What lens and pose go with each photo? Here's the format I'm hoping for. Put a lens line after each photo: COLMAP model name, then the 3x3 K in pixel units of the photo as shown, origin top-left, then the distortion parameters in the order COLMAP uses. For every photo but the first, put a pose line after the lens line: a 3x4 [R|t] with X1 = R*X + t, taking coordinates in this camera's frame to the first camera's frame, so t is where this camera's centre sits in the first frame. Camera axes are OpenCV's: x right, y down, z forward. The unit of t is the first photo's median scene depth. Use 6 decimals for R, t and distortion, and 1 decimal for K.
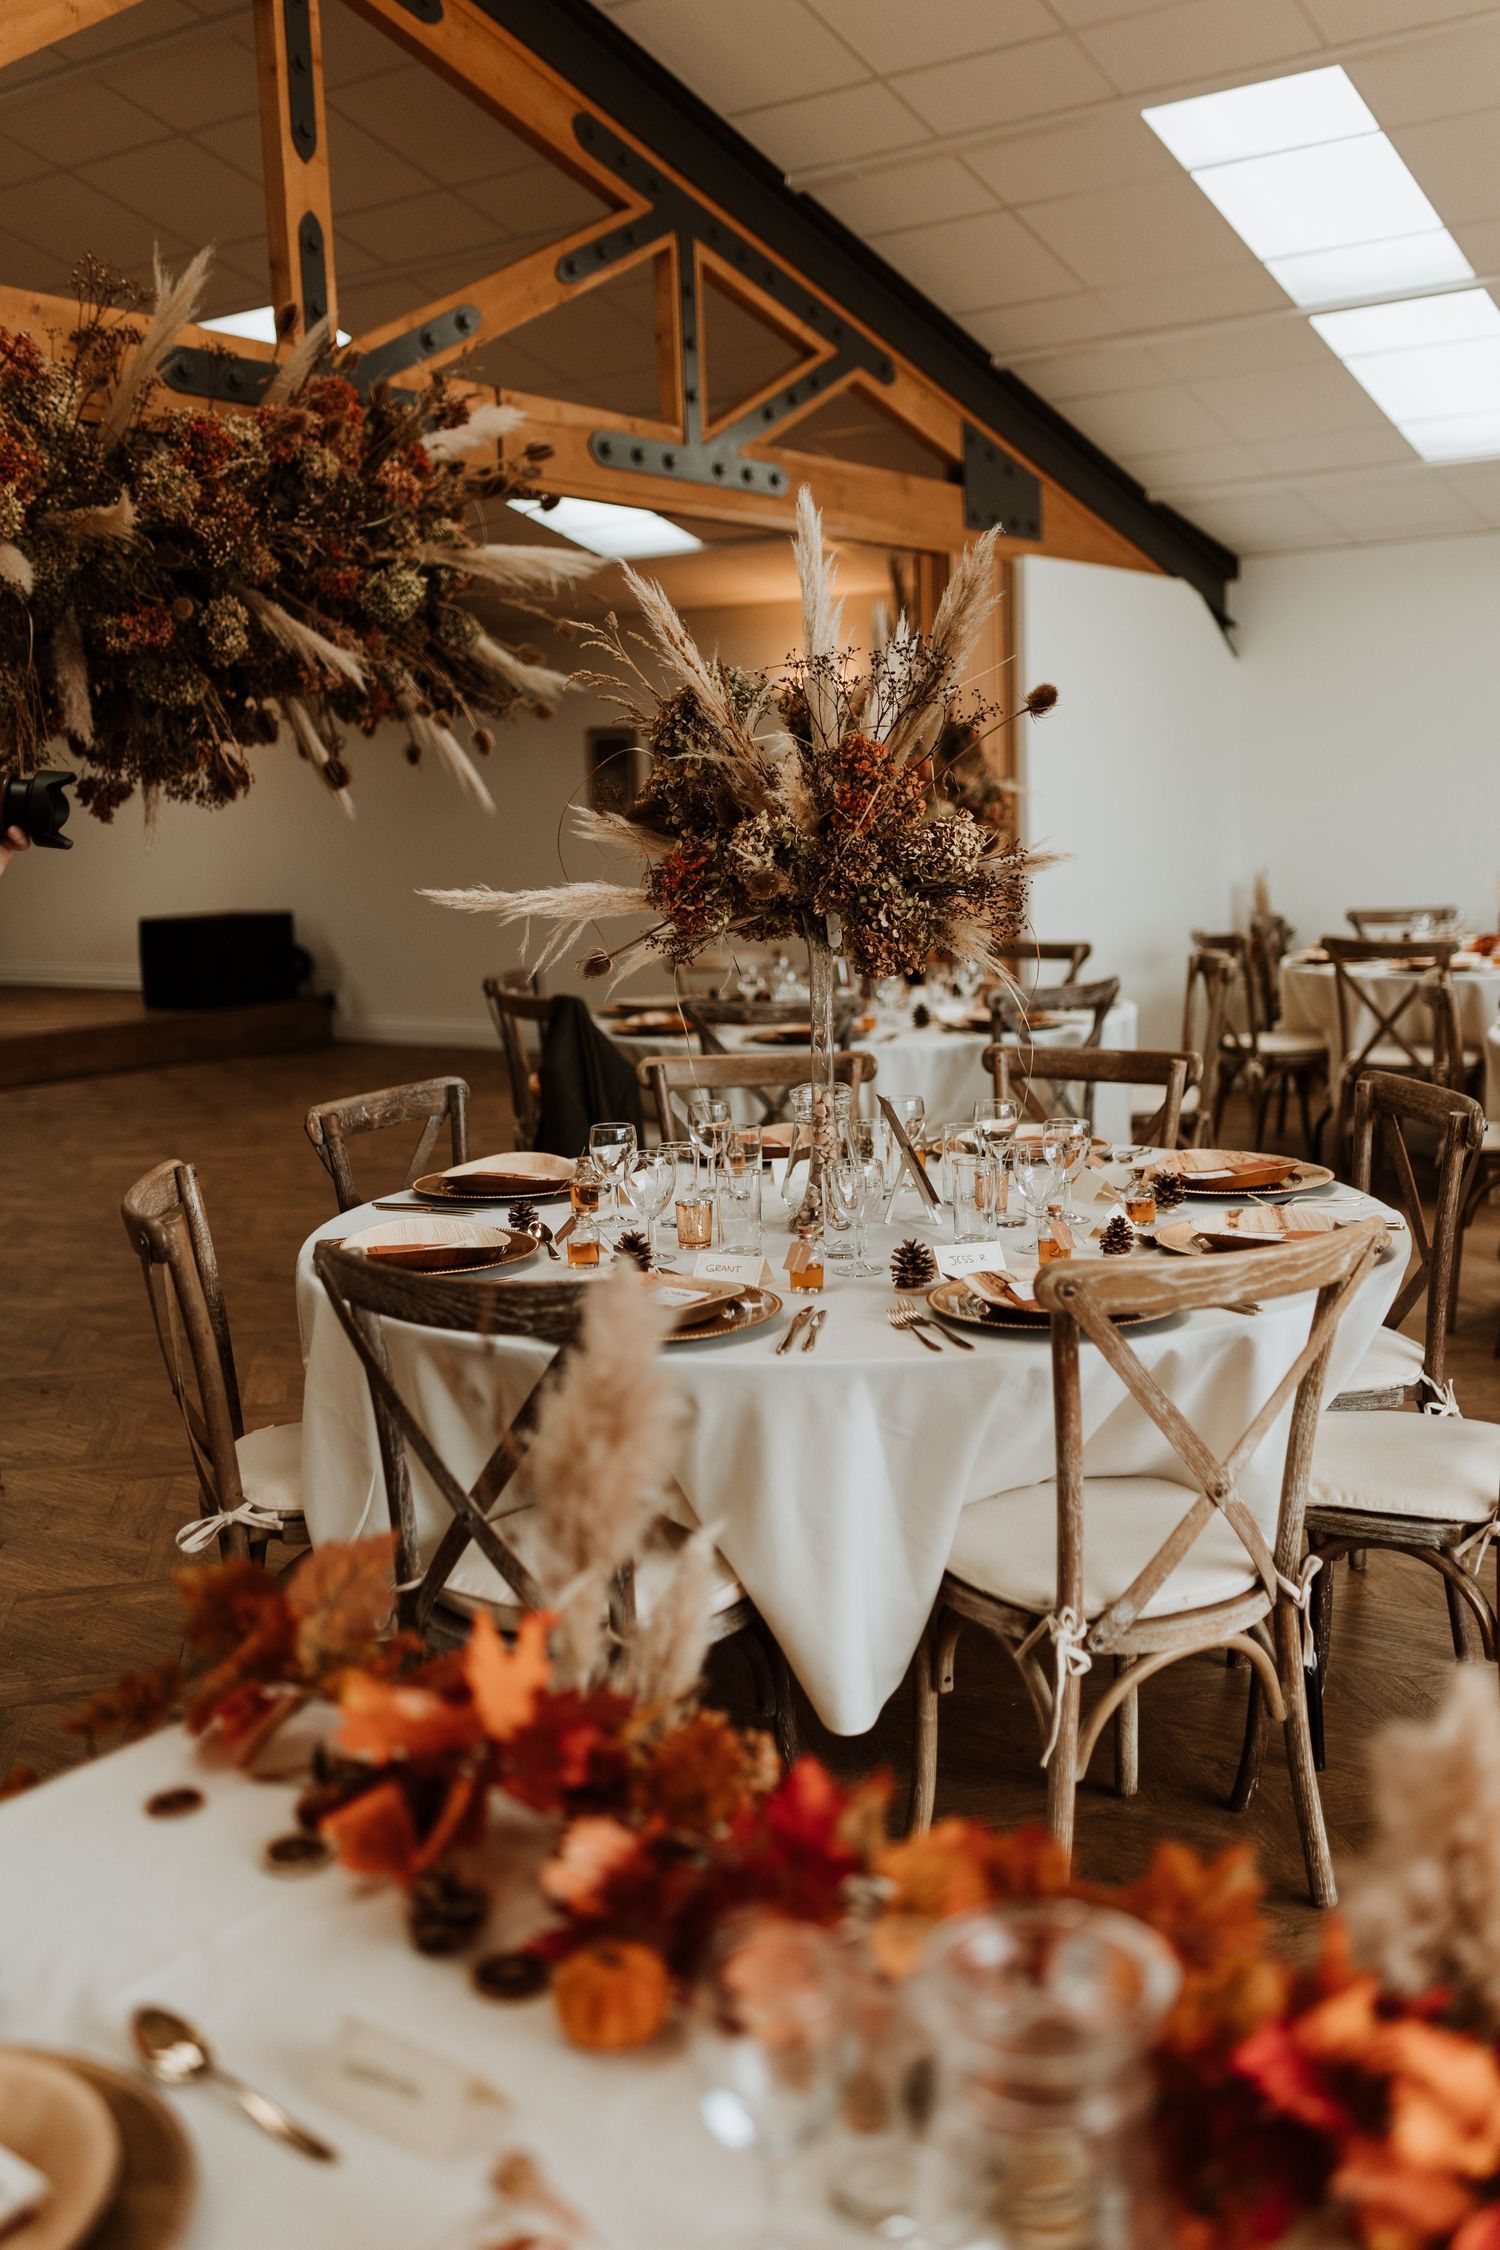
lens RADIAL K [[2238.1, 0, 750.0], [0, 2238.1, 1125.0], [0, 0, 1]] dist [0.004368, 0.031929]
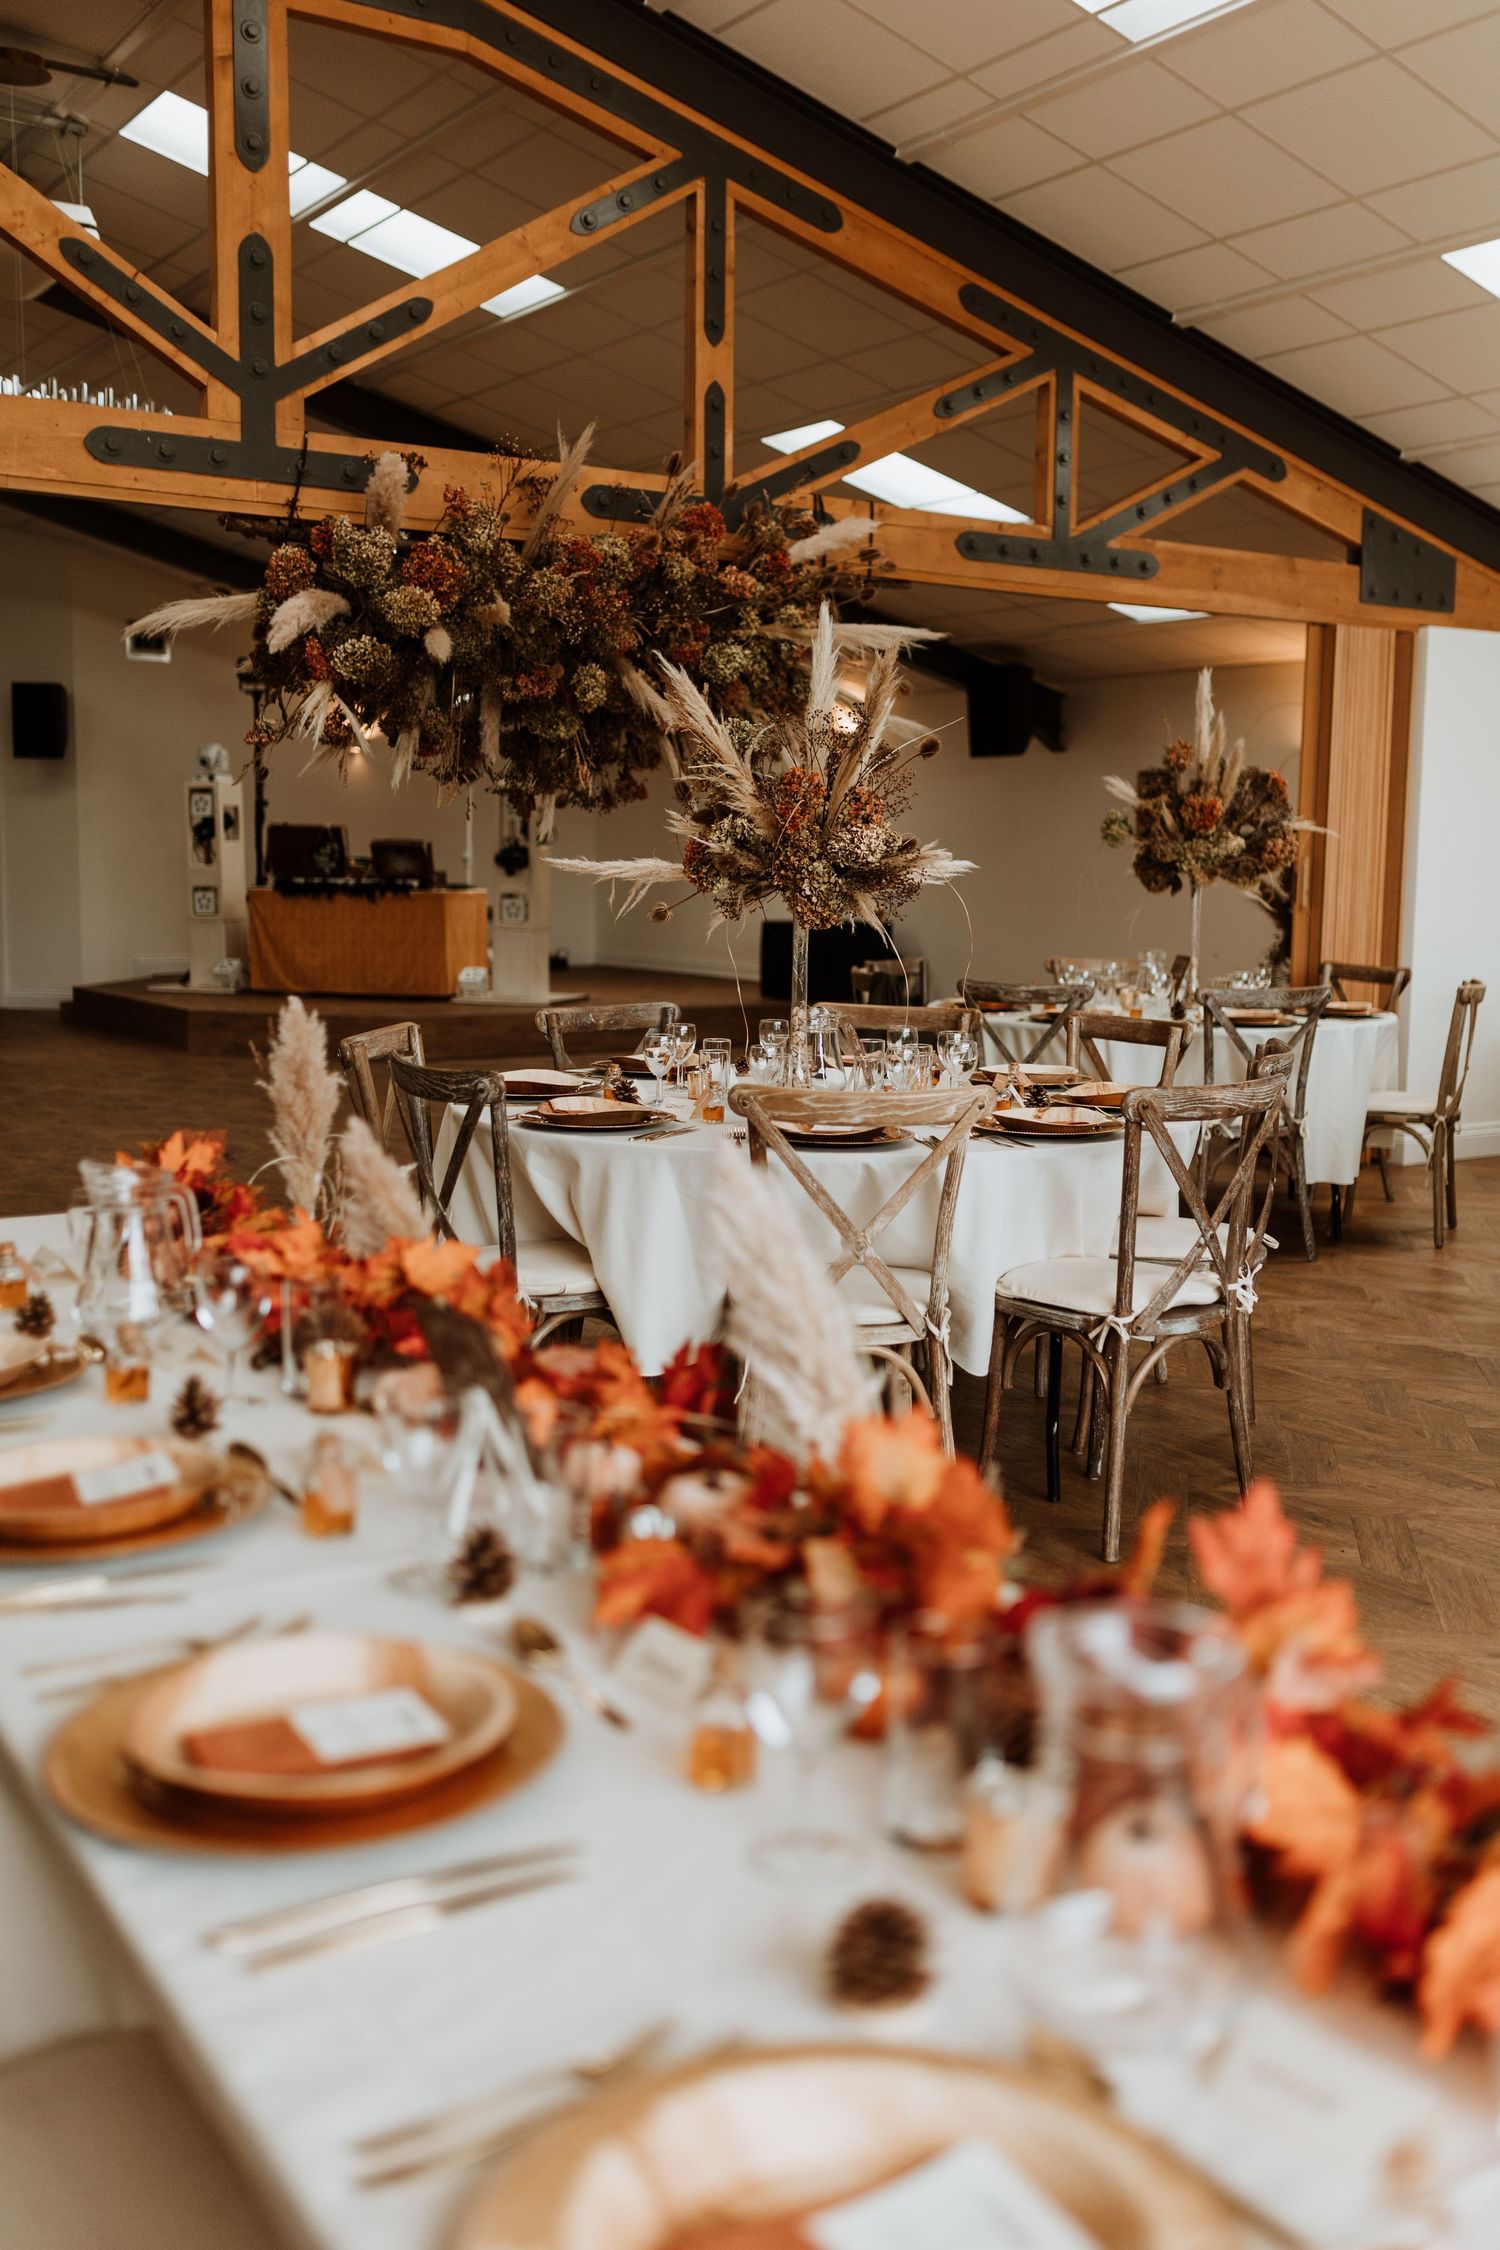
lens RADIAL K [[2358.9, 0, 745.1], [0, 2358.9, 1184.2], [0, 0, 1]] dist [0.003980, 0.003295]
pose [[0.919781, 0.096807, -0.380304, 0.367193], [-0.097709, 0.995070, 0.016984, 0.047267], [0.380074, 0.021538, 0.924705, -0.276964]]
